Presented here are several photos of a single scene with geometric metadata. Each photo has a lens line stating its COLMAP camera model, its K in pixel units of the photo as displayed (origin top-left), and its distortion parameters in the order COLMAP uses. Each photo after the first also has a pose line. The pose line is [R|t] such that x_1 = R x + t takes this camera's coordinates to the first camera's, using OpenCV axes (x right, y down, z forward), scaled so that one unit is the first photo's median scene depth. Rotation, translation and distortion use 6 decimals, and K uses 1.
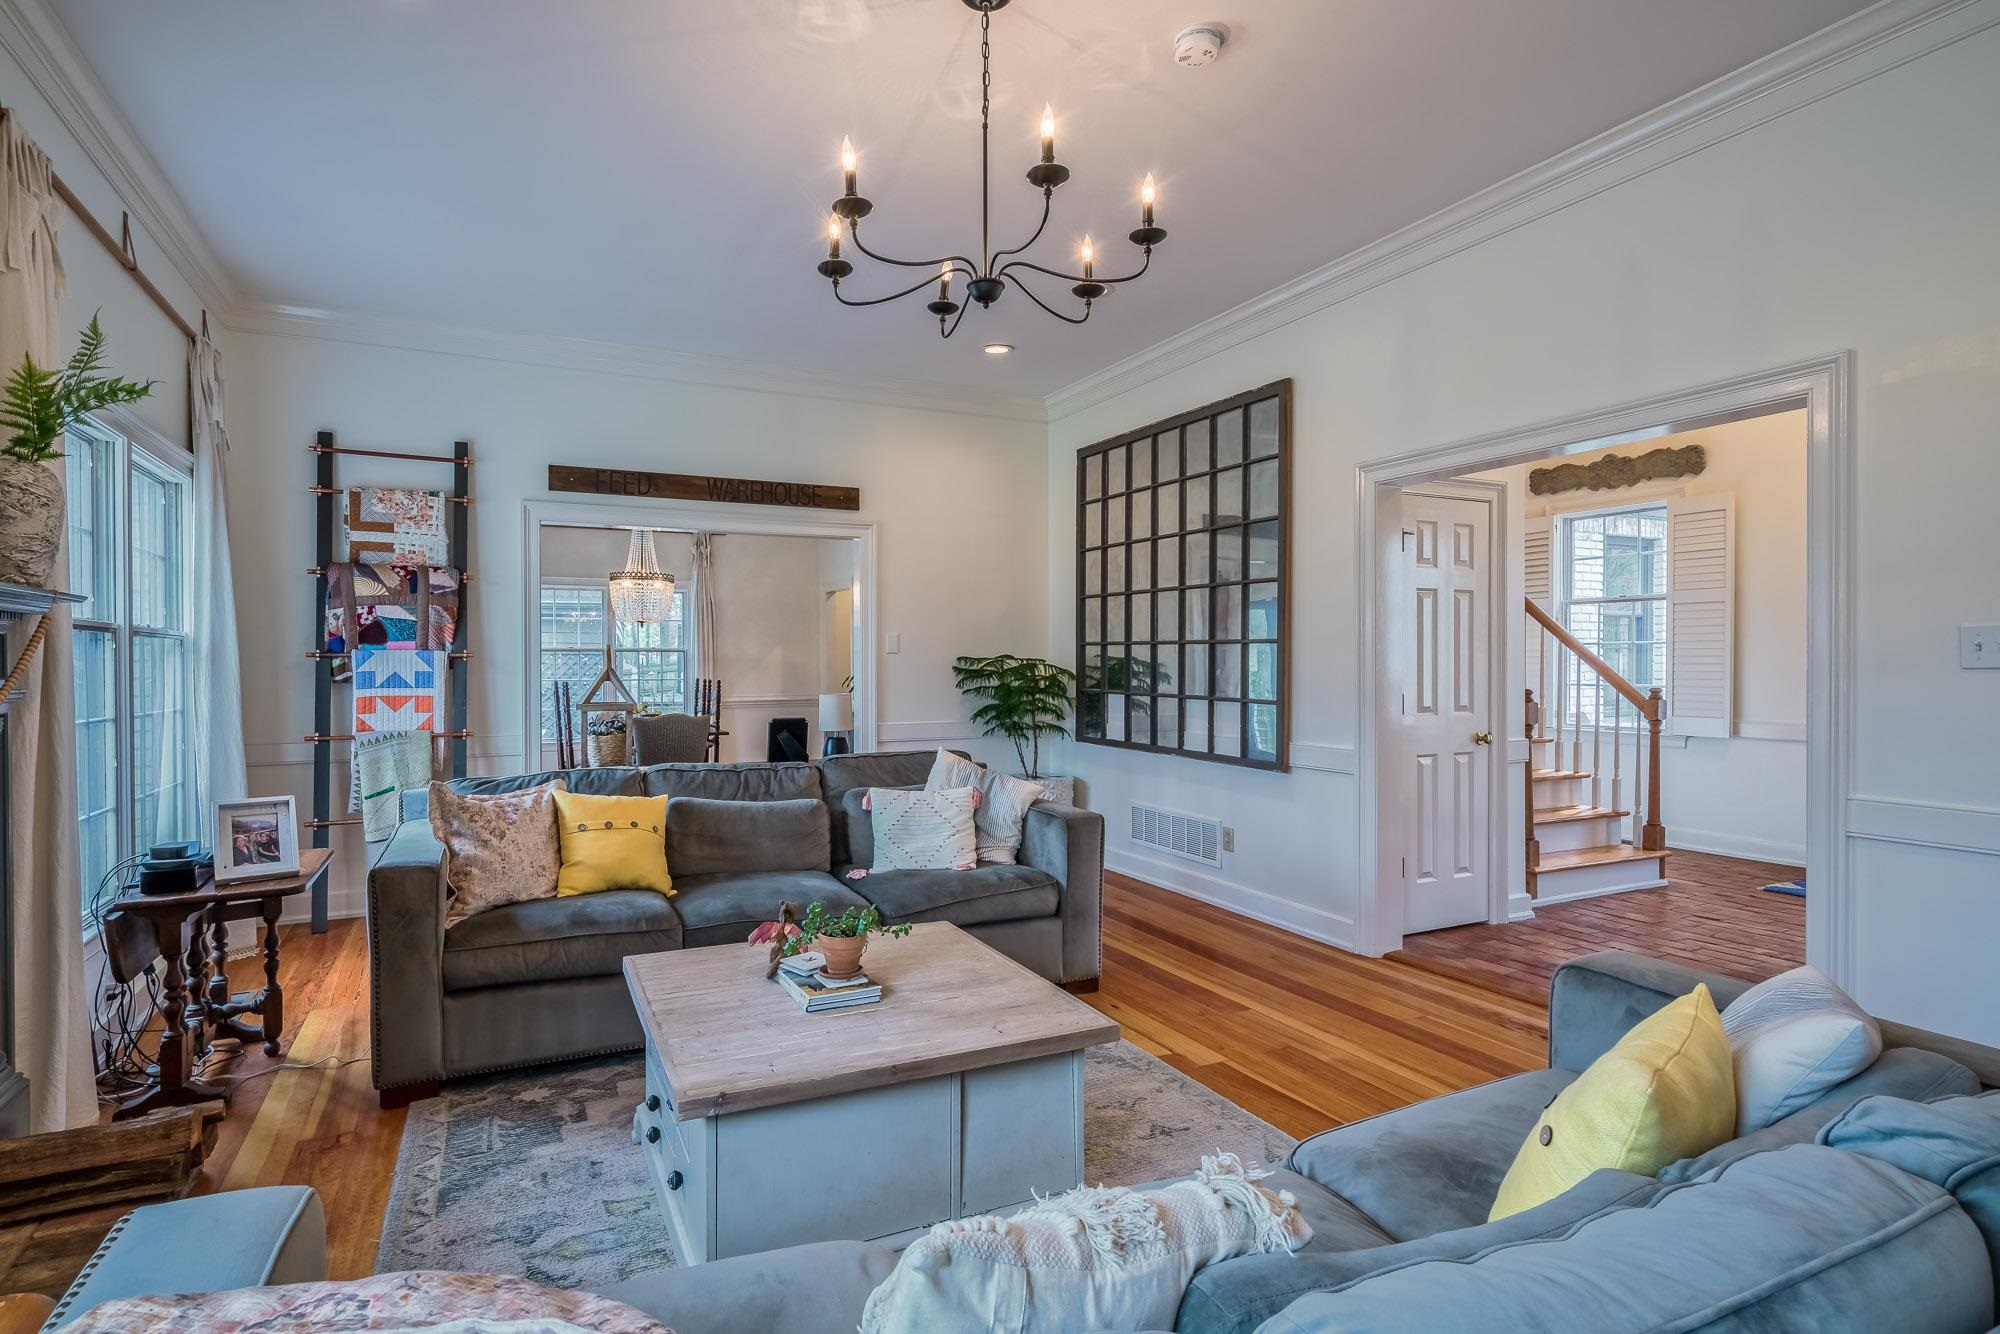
lens RADIAL K [[995.9, 0, 940.3], [0, 995.9, 664.4], [0, 0, 1]] dist [-0.001224, -0.000125]
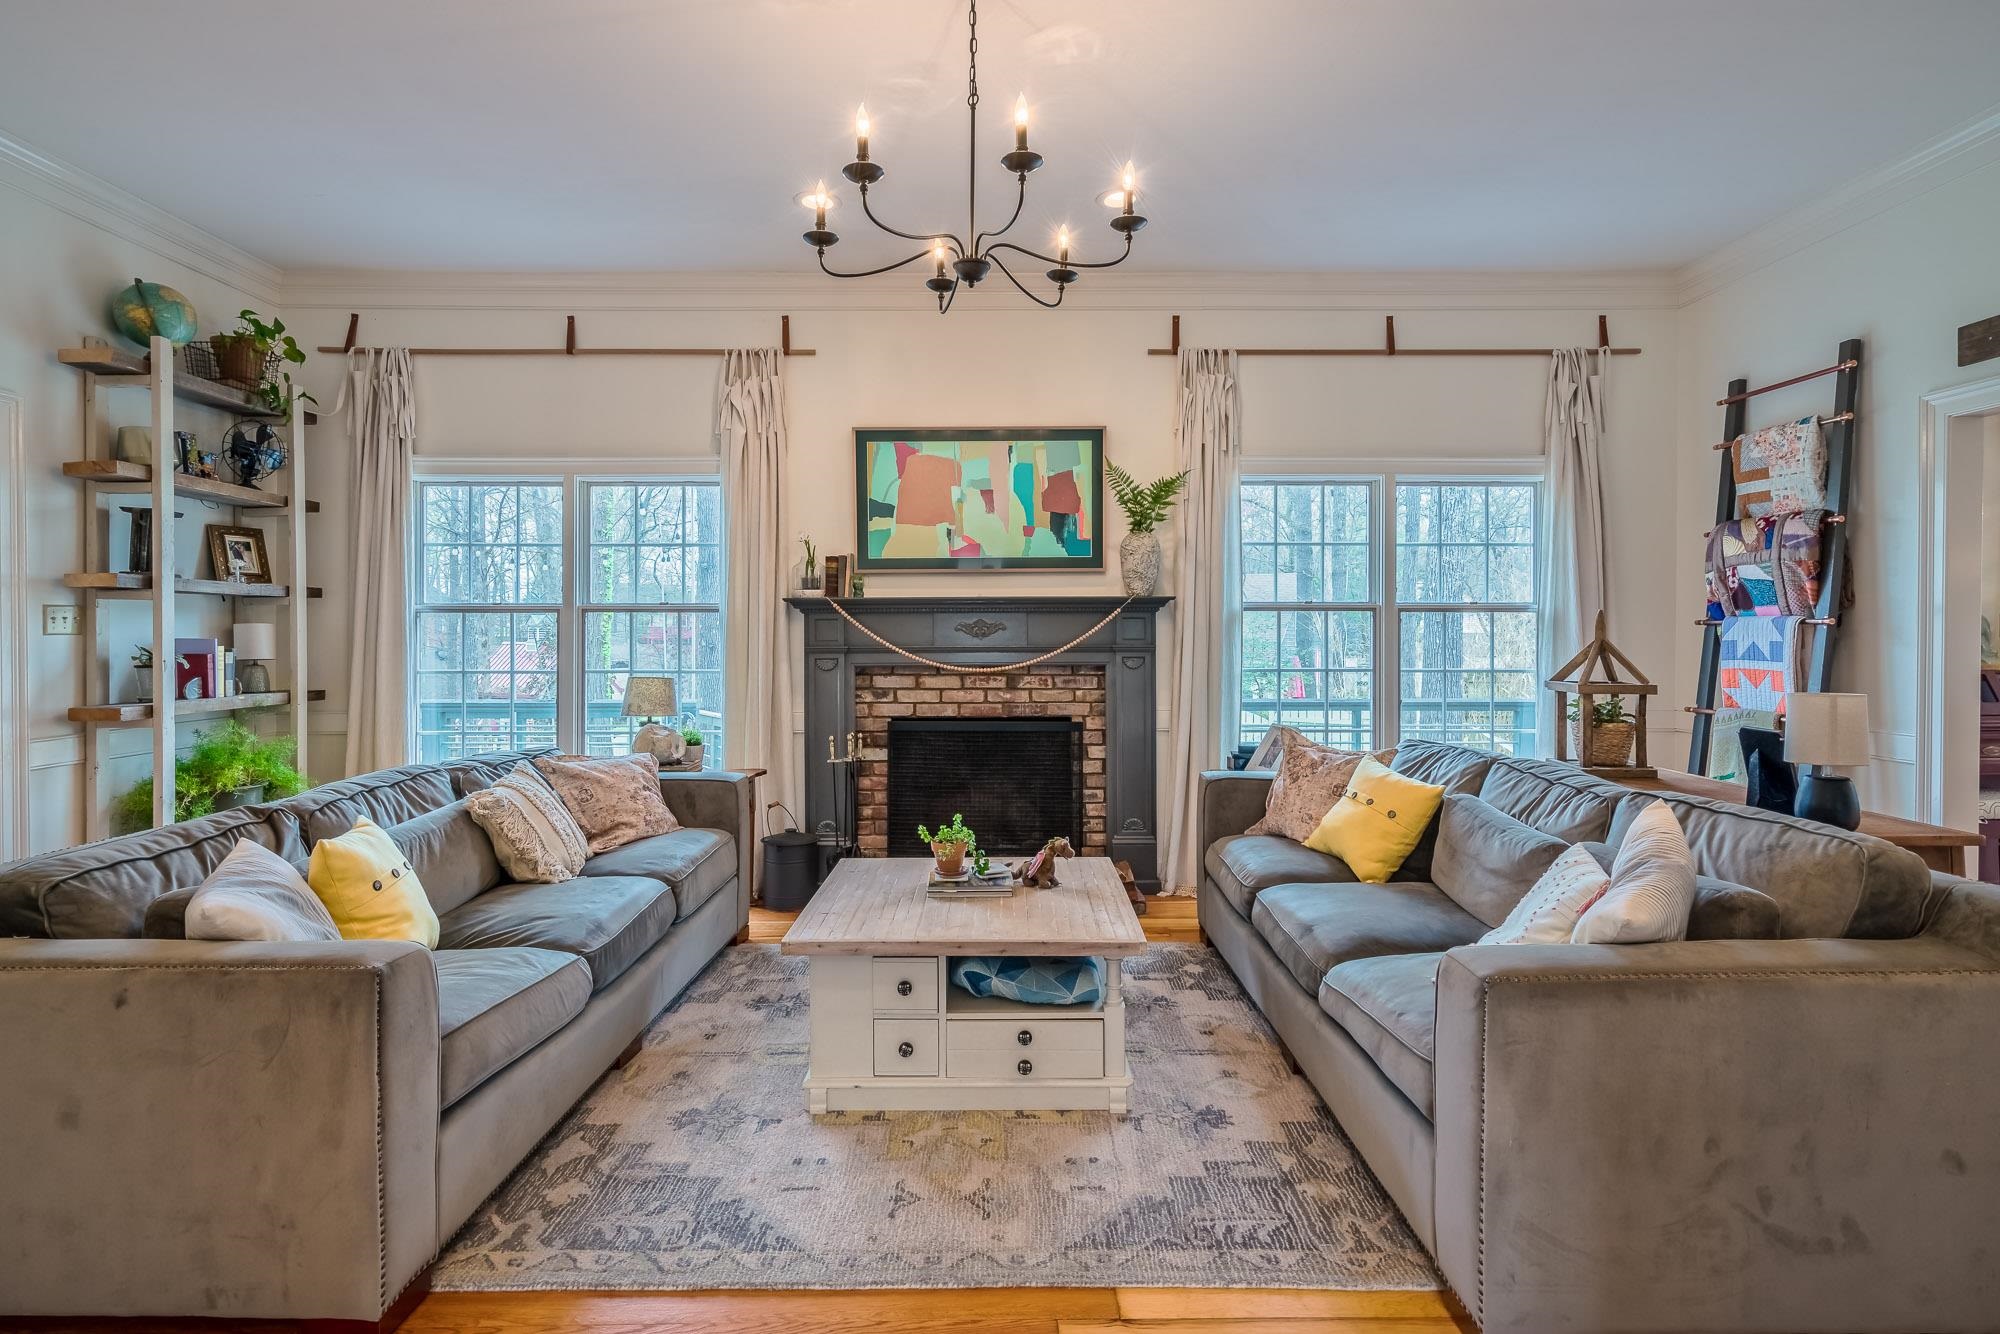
lens RADIAL K [[1009.1, 0, 999.8], [0, 1009.1, 633.2], [0, 0, 1]] dist [0.001311, 0.000082]
pose [[-0.416034, 0.007096, -0.909322, 0.515168], [0.000028, 0.999970, 0.007790, -0.006729], [0.909349, 0.003216, -0.416021, 0.770405]]
